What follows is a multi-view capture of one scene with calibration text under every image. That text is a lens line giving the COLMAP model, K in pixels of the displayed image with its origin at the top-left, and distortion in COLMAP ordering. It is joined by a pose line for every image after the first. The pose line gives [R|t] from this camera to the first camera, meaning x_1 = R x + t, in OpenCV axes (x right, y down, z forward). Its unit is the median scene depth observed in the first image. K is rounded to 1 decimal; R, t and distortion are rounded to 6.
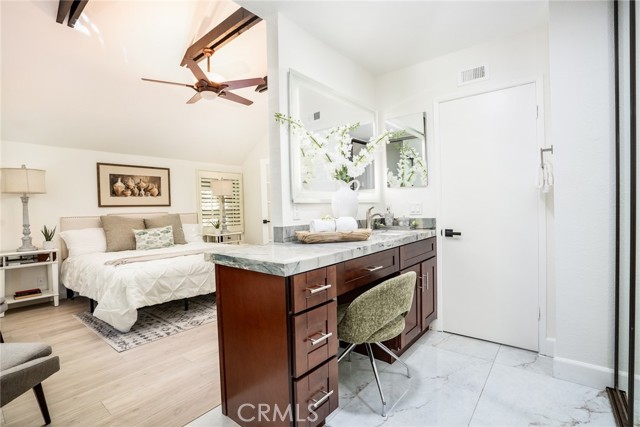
lens RADIAL K [[300.0, 0, 320.0], [0, 300.0, 213.5], [0, 0, 1]] dist [-0.066259, 0.025134]
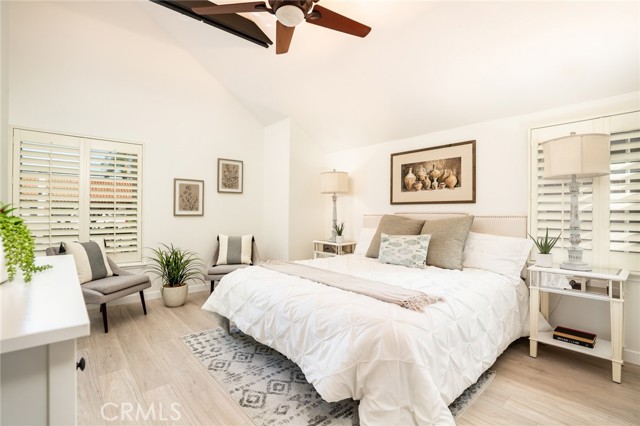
lens RADIAL K [[300.0, 0, 320.0], [0, 300.0, 213.0], [0, 0, 1]] dist [-0.066259, 0.025134]
pose [[-0.166491, 0.027496, -0.985659, 0.156479], [-0.018465, 0.999349, 0.030997, -0.019540], [0.985870, 0.023361, -0.165875, 0.894938]]
